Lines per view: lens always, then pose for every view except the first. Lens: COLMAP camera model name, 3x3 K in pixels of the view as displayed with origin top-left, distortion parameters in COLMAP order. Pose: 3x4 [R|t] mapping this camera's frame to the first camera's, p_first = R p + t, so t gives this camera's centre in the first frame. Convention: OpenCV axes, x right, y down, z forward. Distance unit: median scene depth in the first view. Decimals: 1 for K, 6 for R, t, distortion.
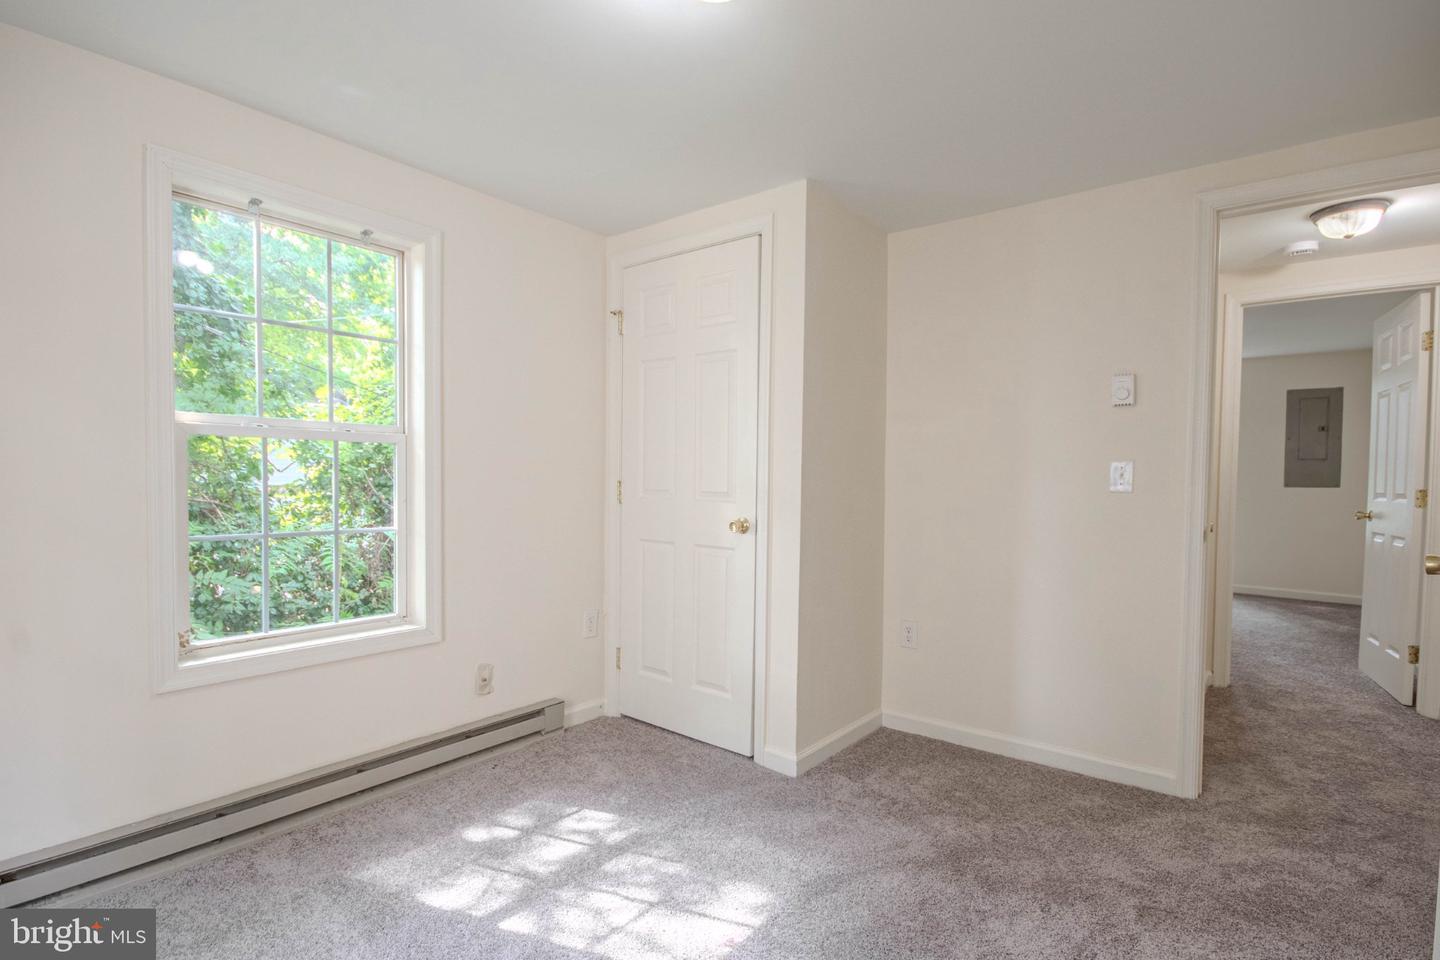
lens RADIAL K [[666.3, 0, 720.5], [0, 666.3, 499.8], [0, 0, 1]] dist [0.002754, -0.012234]
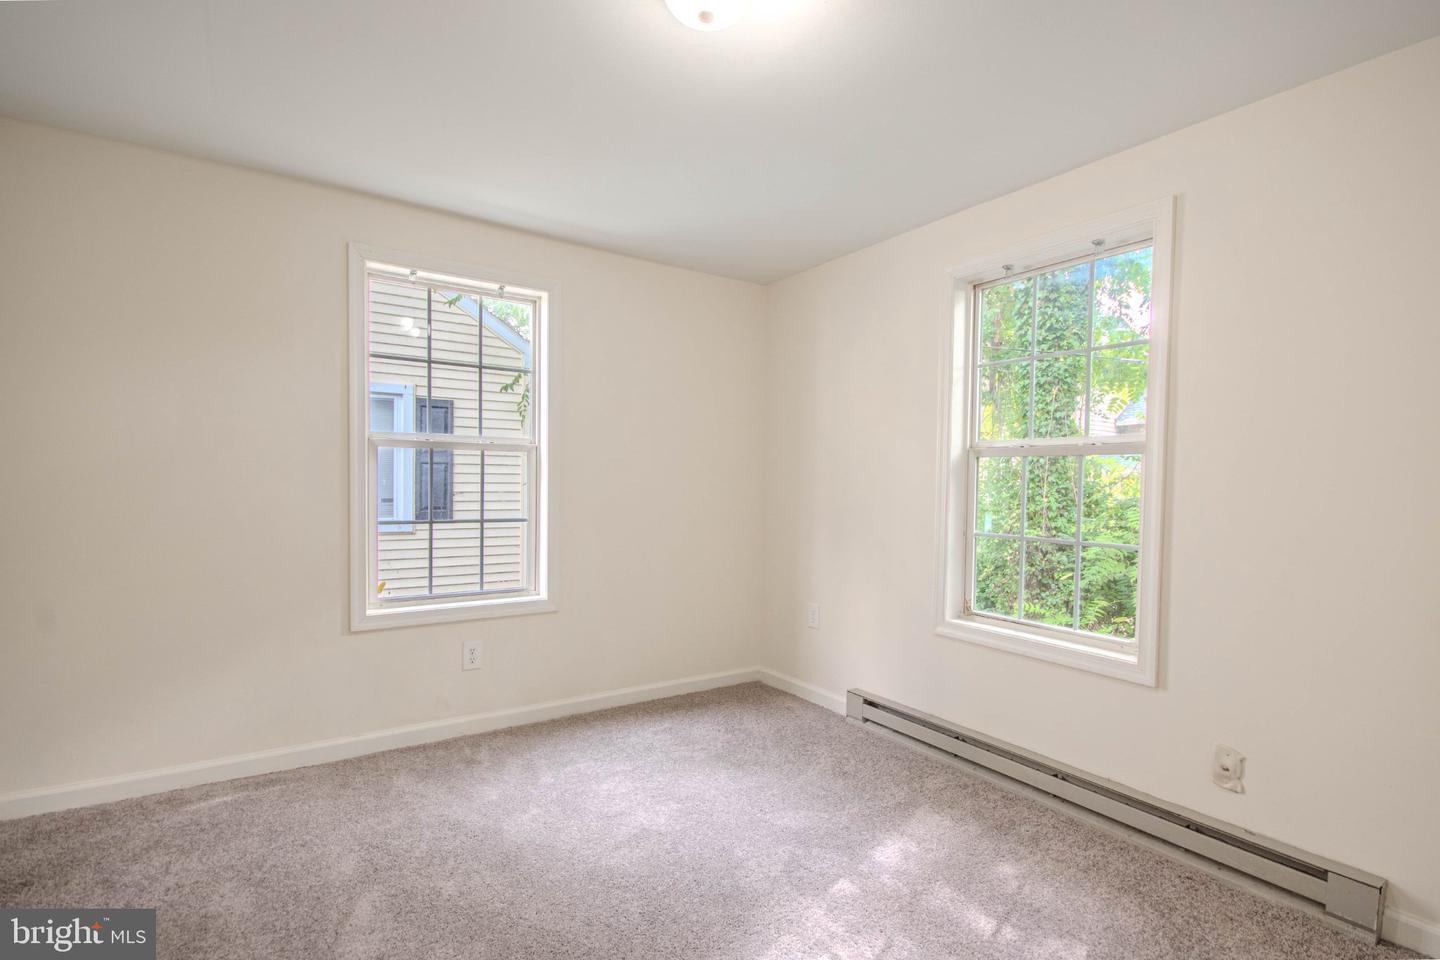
lens RADIAL K [[666.3, 0, 720.5], [0, 666.3, 499.8], [0, 0, 1]] dist [0.002754, -0.012234]
pose [[-0.290059, 0.003288, -0.957003, 0.472565], [-0.058927, 0.998035, 0.021289, -0.007187], [0.955193, 0.062568, -0.289296, 0.621081]]
